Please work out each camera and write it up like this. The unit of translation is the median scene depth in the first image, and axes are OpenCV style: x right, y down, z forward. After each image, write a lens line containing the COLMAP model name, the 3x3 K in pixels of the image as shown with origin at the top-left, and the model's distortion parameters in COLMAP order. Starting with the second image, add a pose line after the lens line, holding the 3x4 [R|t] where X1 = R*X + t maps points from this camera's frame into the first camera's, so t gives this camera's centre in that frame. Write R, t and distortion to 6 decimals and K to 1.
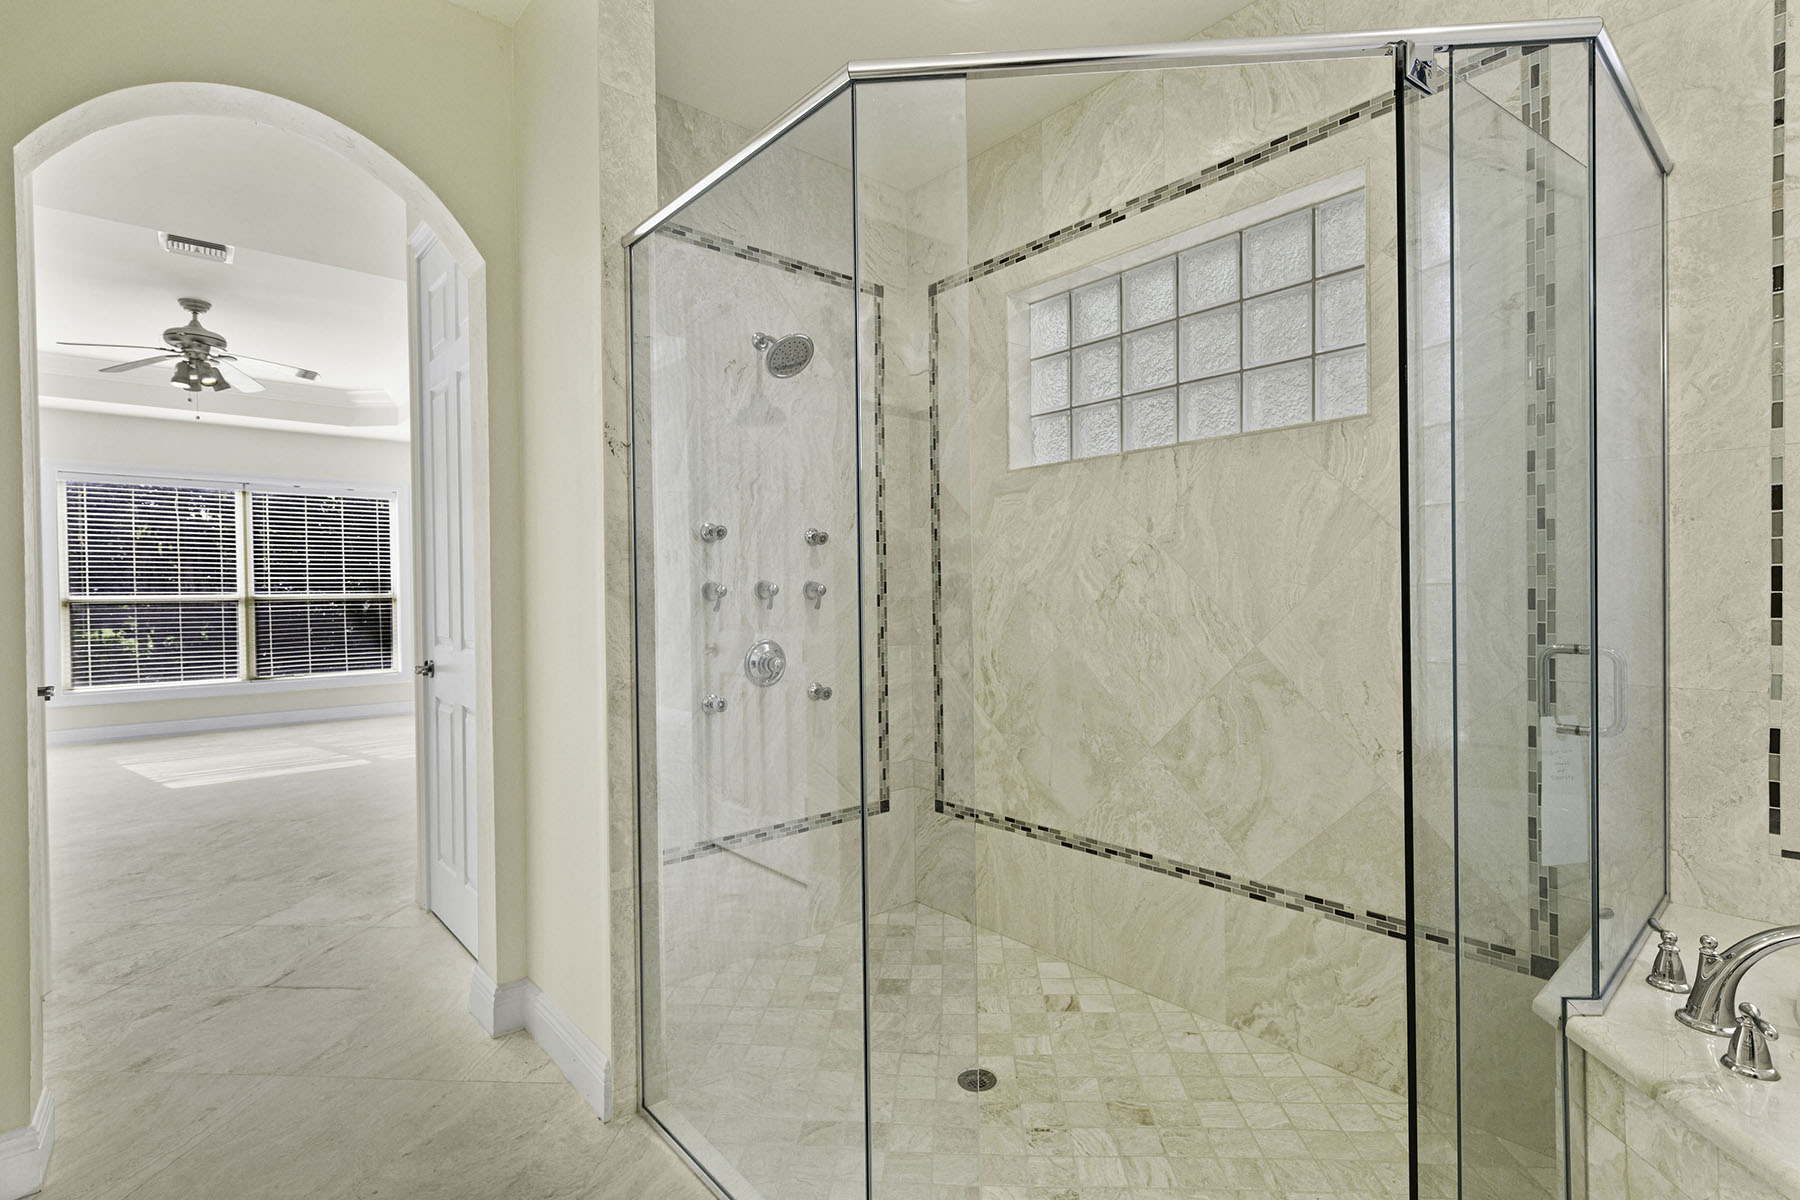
lens RADIAL K [[845.1, 0, 894.9], [0, 845.1, 594.1], [0, 0, 1]] dist [0.009450, -0.000723]
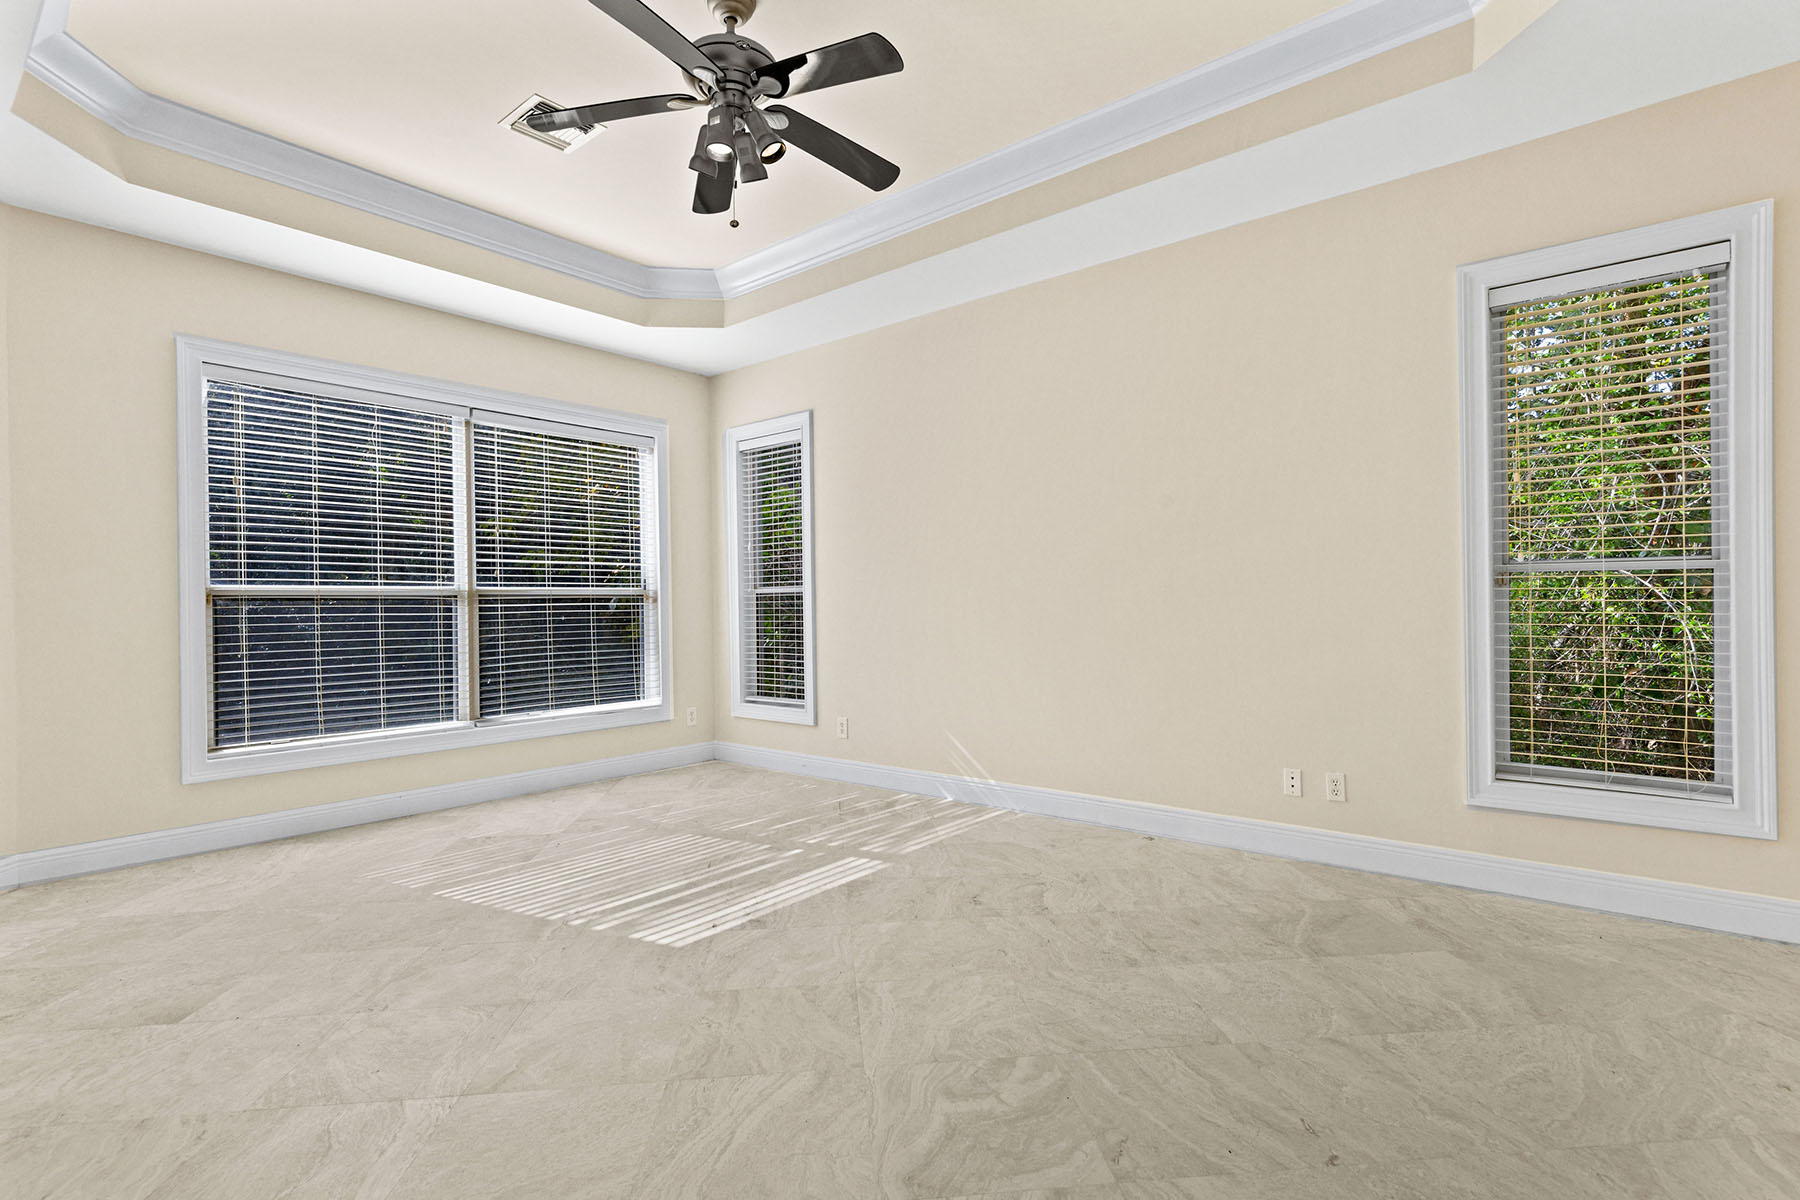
lens RADIAL K [[845.1, 0, 899.9], [0, 845.1, 596.3], [0, 0, 1]] dist [0.009450, -0.000723]
pose [[0.987568, 0.011874, 0.156744, -0.551685], [-0.011520, 0.999929, -0.003167, 0.006218], [-0.156771, 0.001322, 0.987634, 0.339980]]
